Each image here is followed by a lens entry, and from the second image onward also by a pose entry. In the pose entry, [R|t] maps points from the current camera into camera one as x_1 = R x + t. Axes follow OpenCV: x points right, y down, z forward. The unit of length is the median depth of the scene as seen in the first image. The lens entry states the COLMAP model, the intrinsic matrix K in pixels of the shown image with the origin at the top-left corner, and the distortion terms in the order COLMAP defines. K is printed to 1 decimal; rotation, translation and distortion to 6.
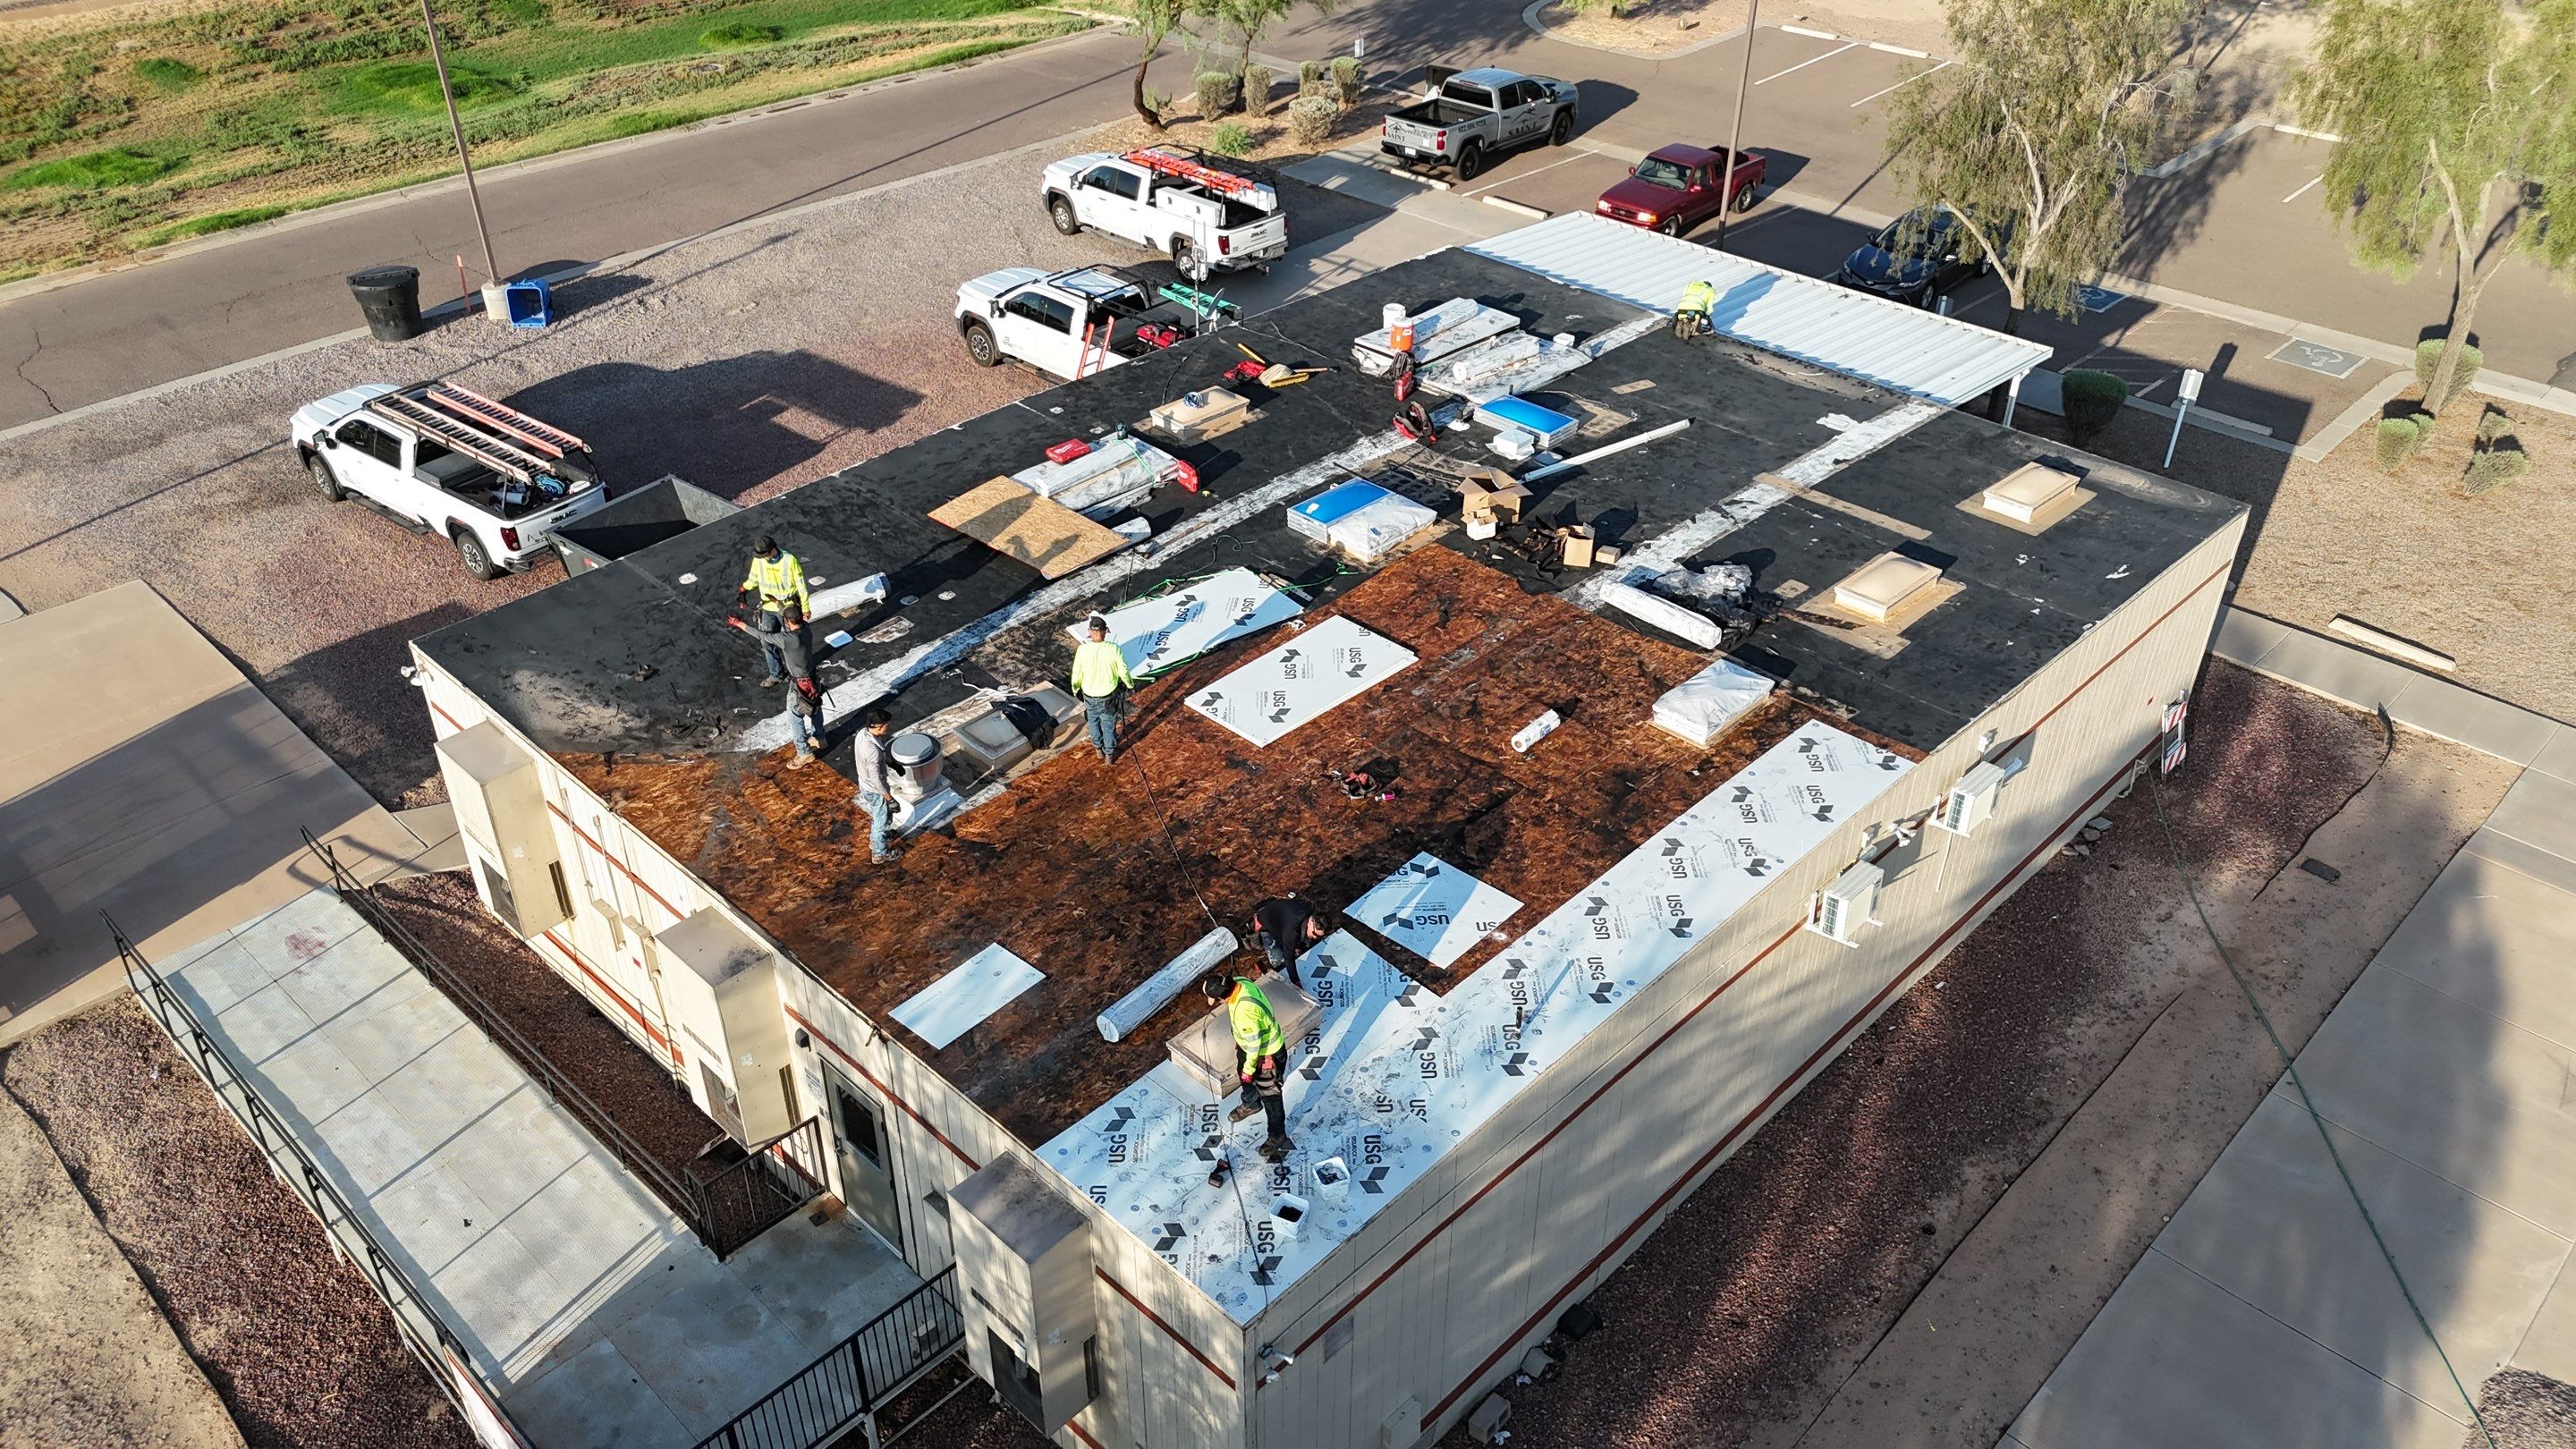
lens RADIAL K [[1934.6, 0, 1285.0], [0, 1934.6, 727.2], [0, 0, 1]] dist [0.005161, 0.001235]
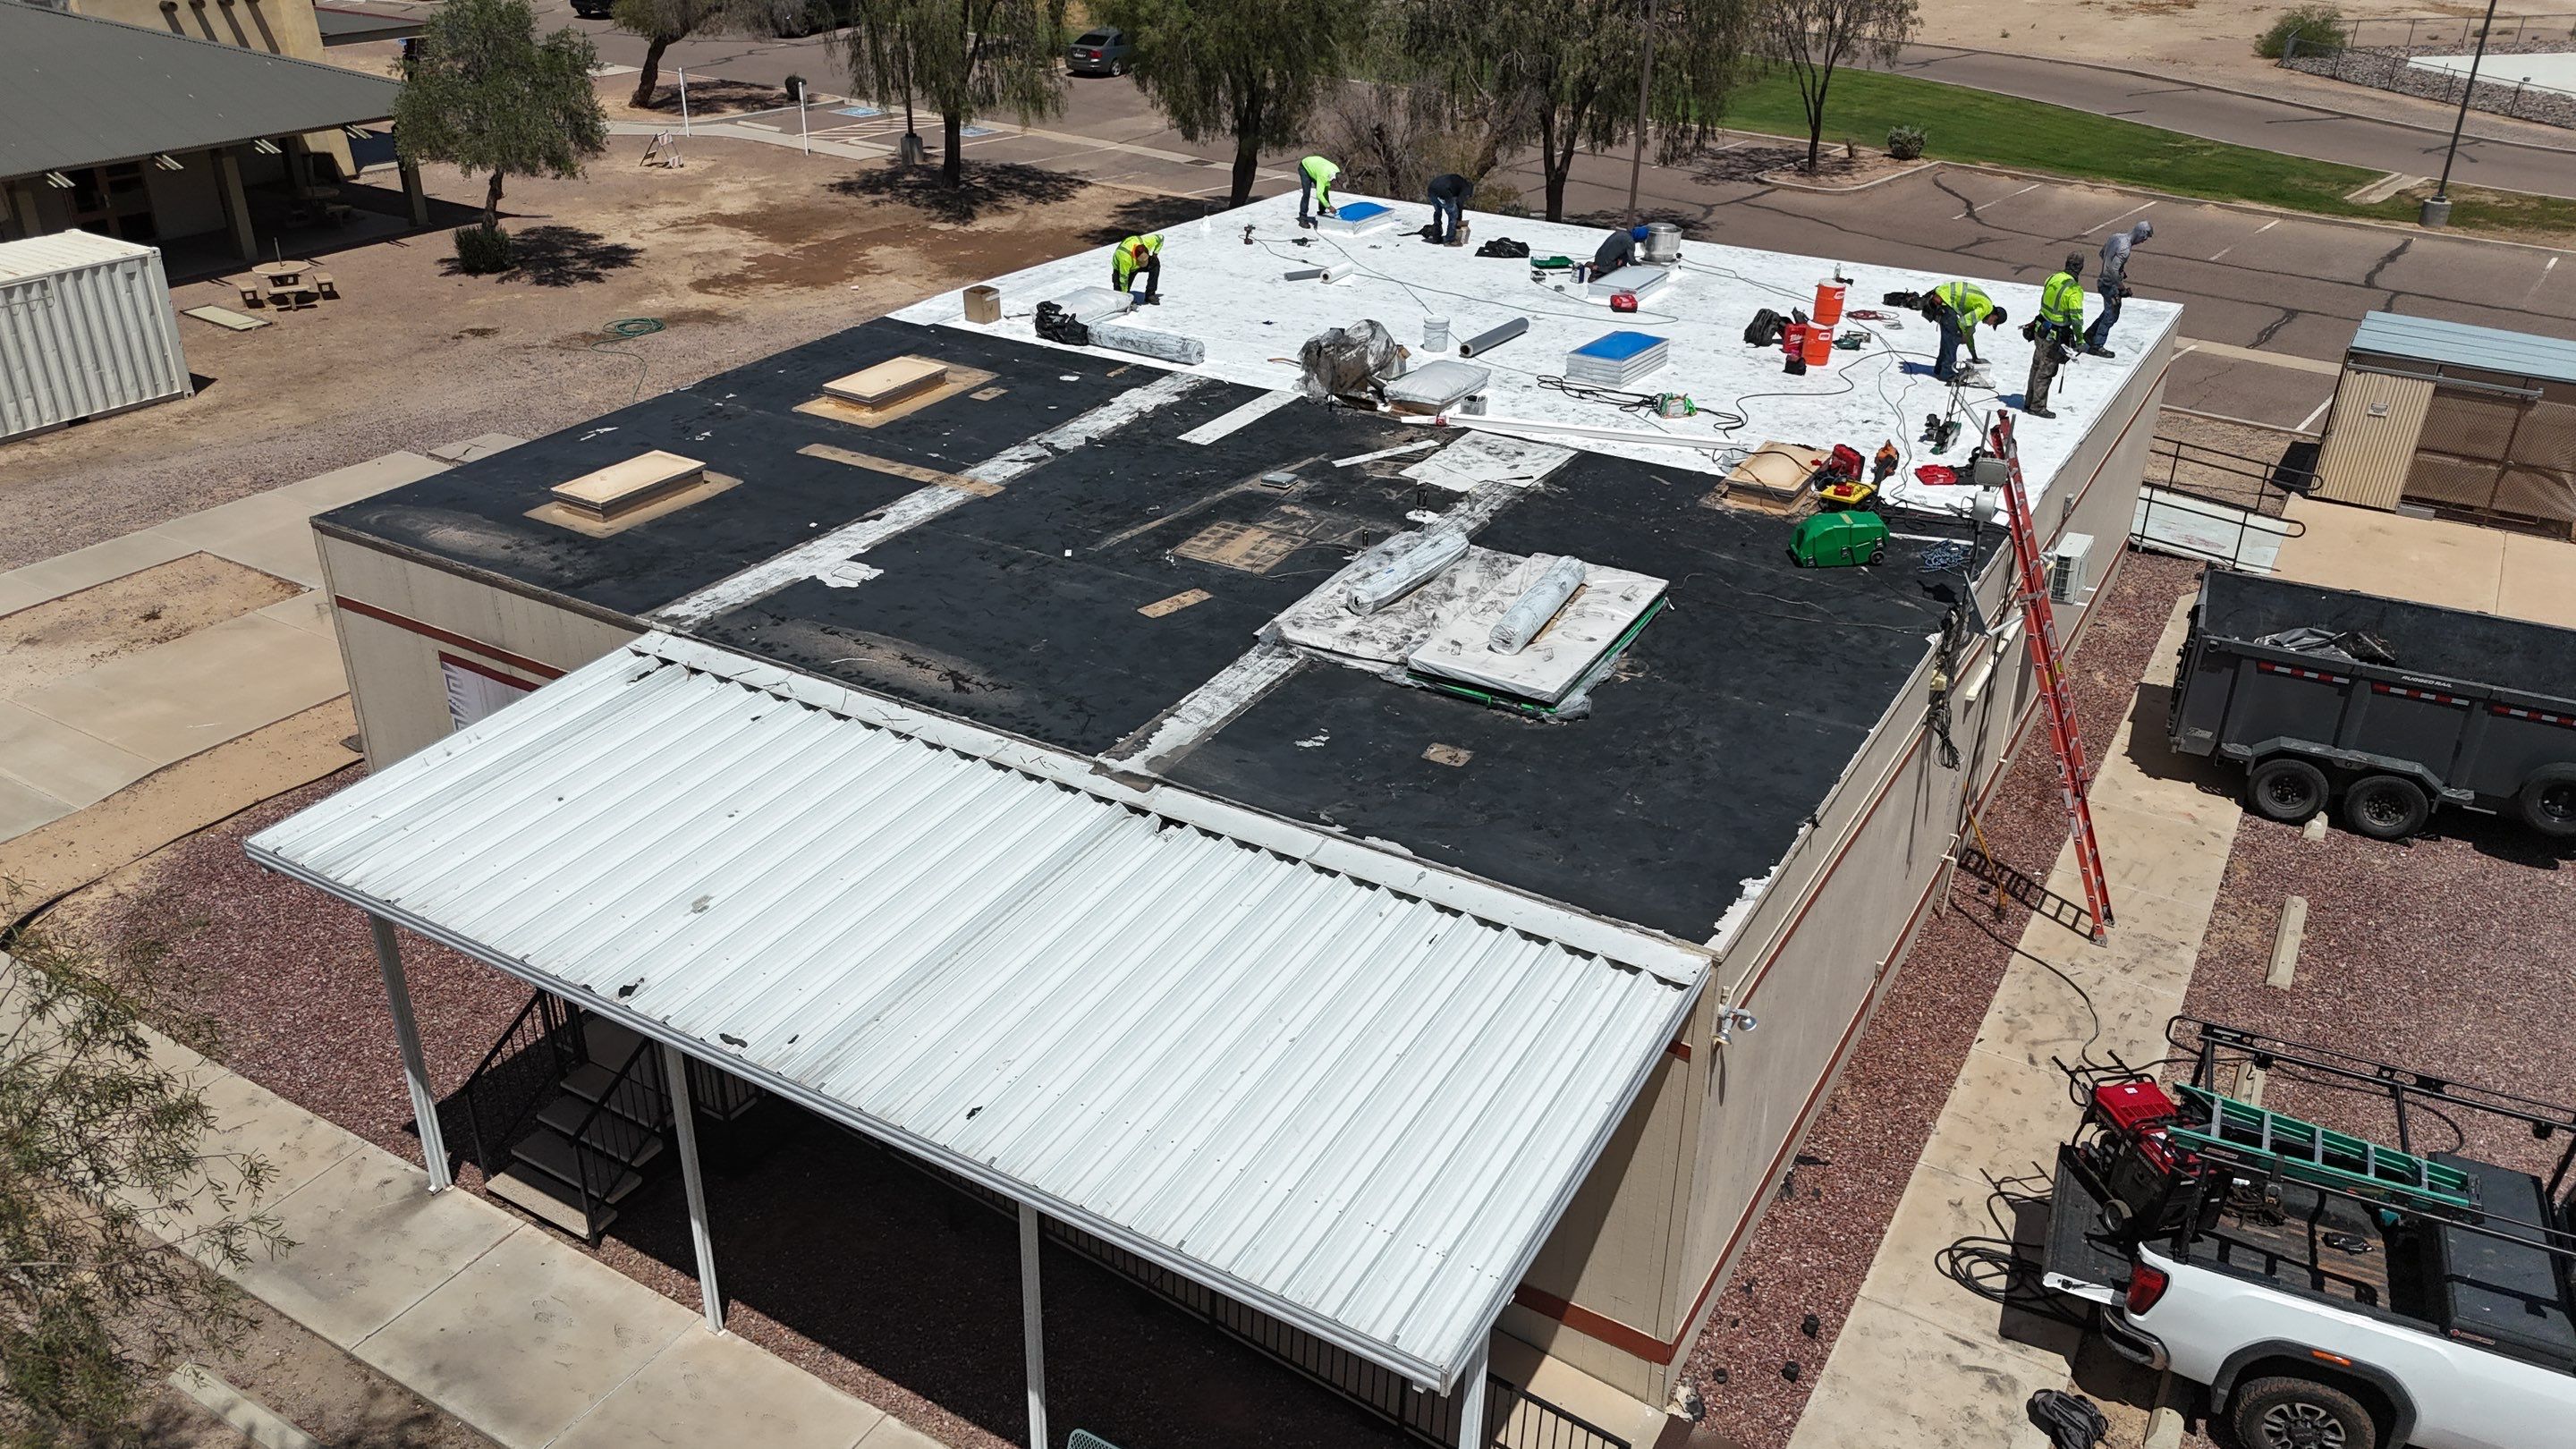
lens RADIAL K [[1934.6, 0, 1290.2], [0, 1934.6, 719.1], [0, 0, 1]] dist [0.005161, 0.001235]
pose [[-0.971940, 0.090831, -0.216985, 0.309460], [-0.146960, 0.485791, 0.861632, -0.748612], [0.183672, 0.869343, -0.458811, 1.460332]]
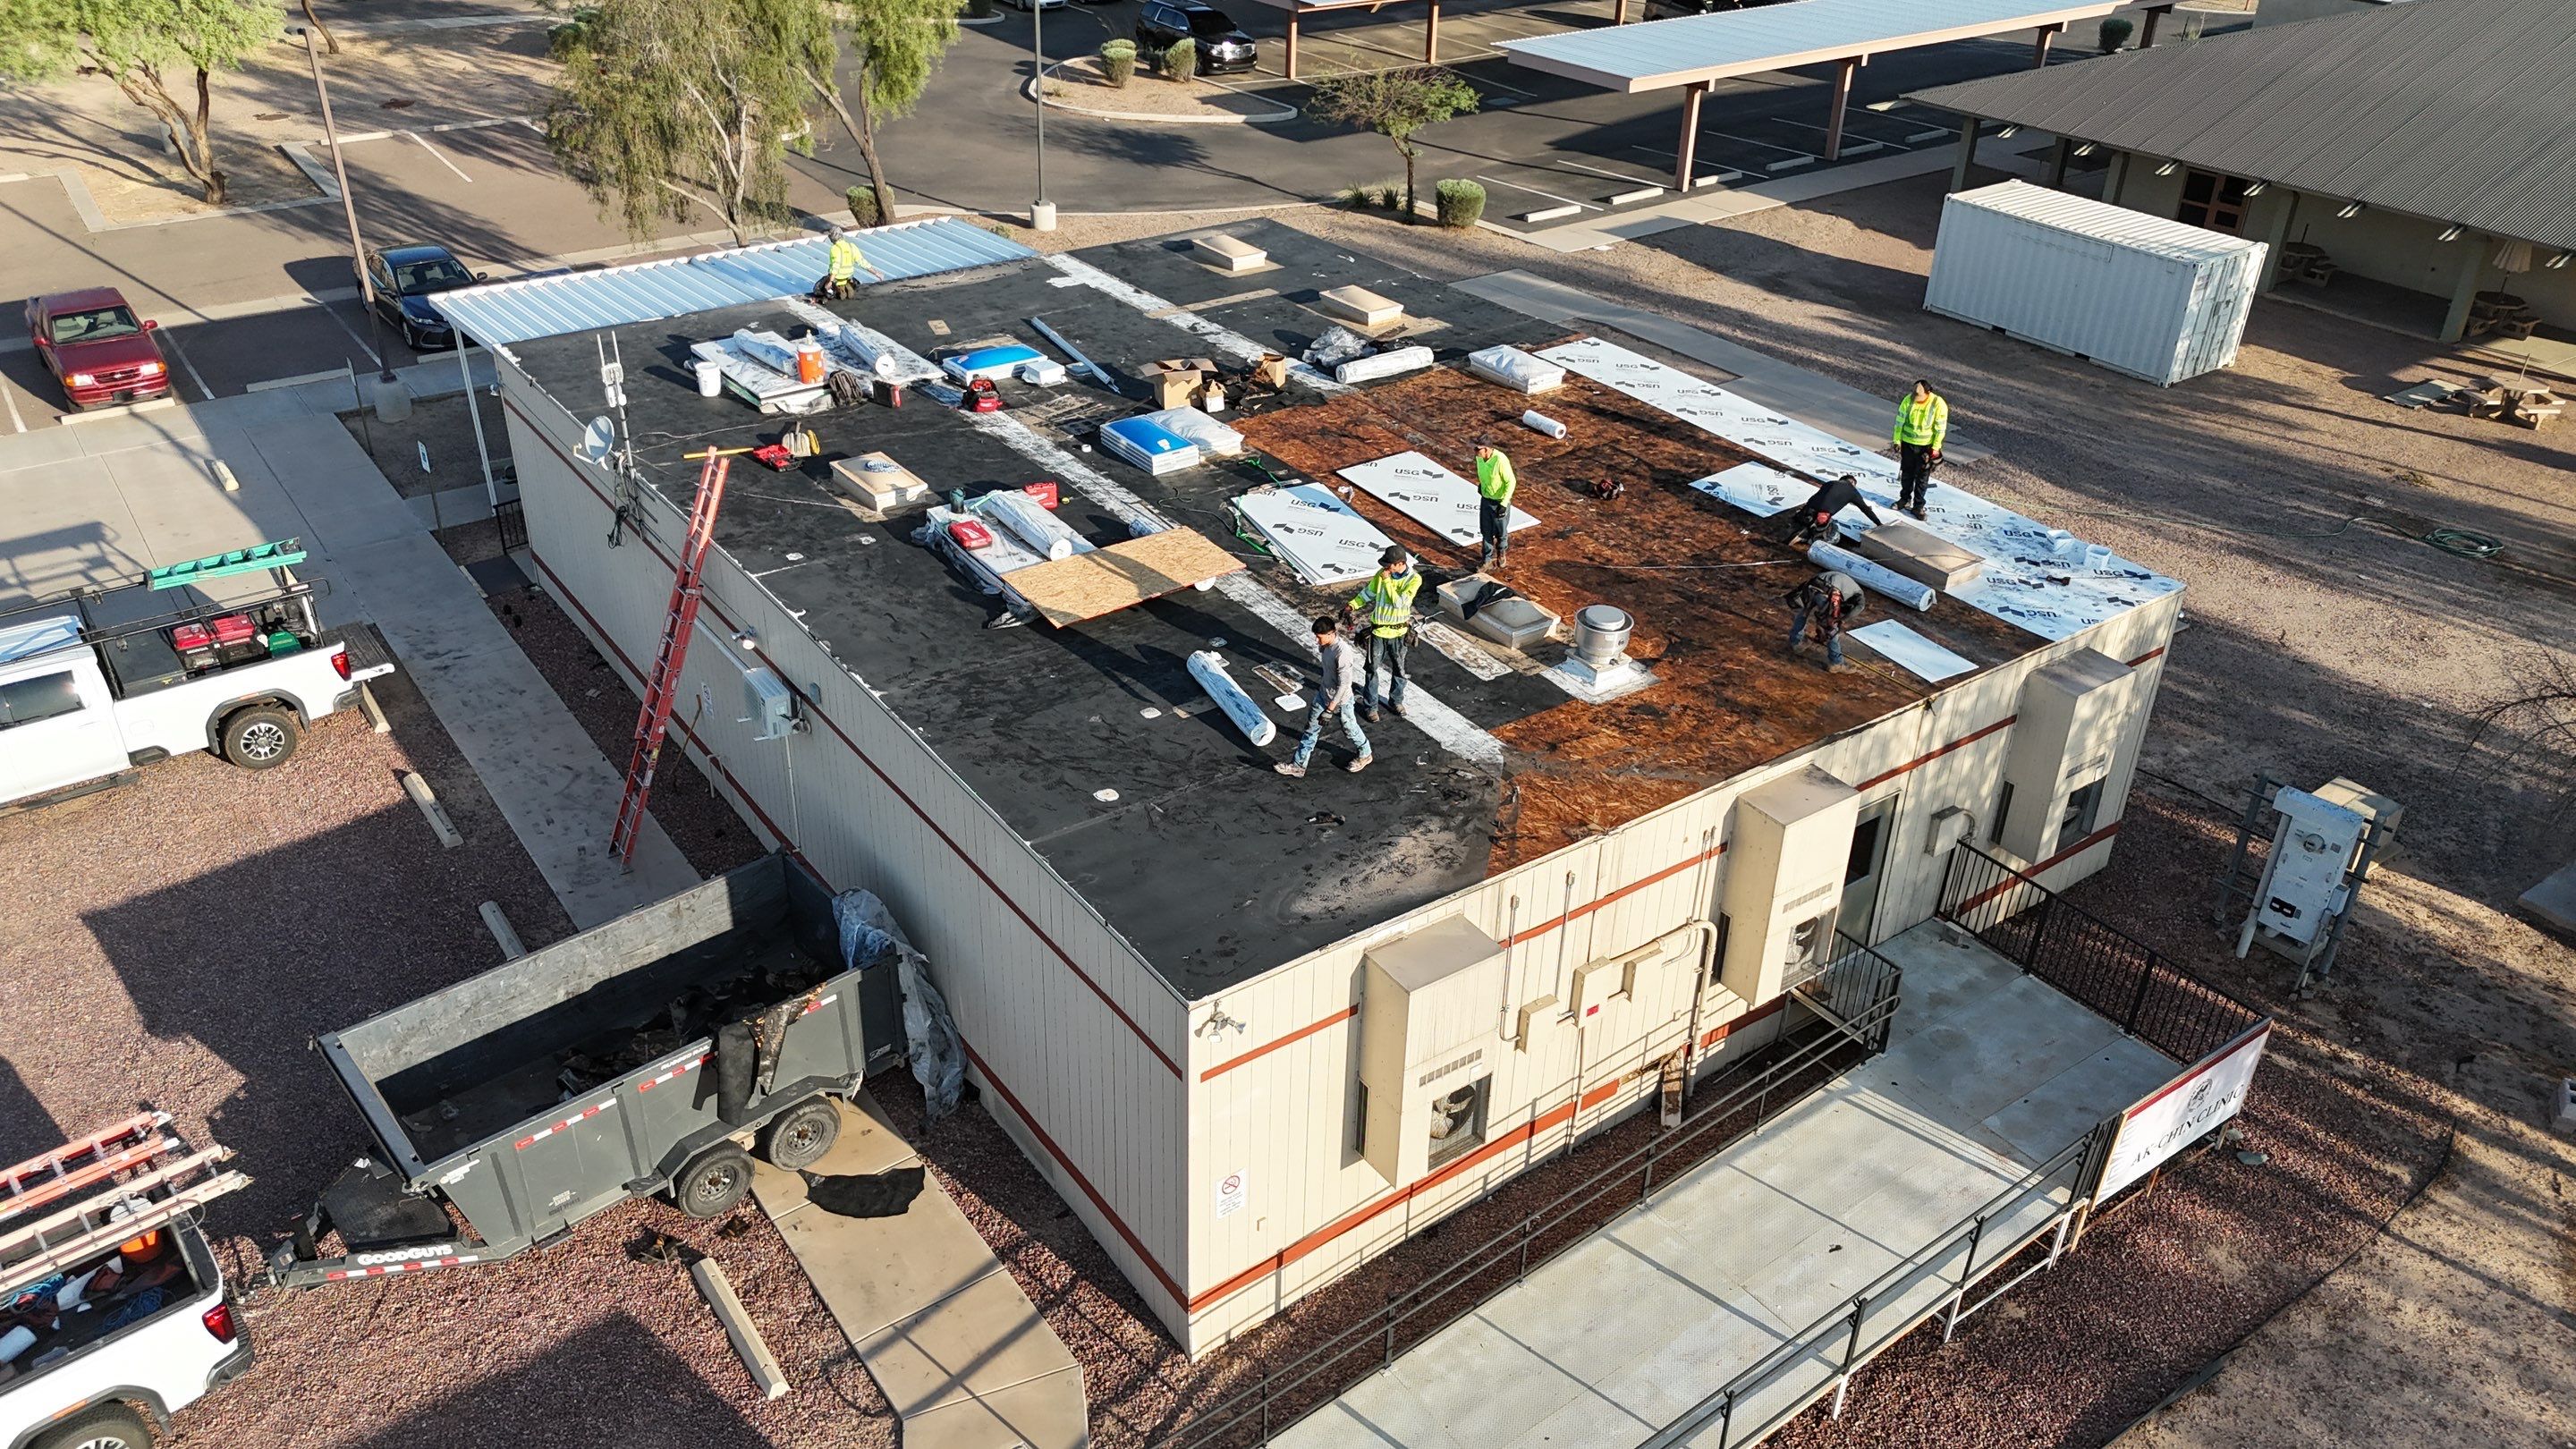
lens RADIAL K [[1934.6, 0, 1286.4], [0, 1934.6, 726.8], [0, 0, 1]] dist [0.005161, 0.001235]
pose [[0.162961, -0.494526, 0.853749, -0.871720], [0.534197, 0.771733, 0.345053, -0.301794], [-0.829504, 0.399840, 0.389937, 0.589865]]
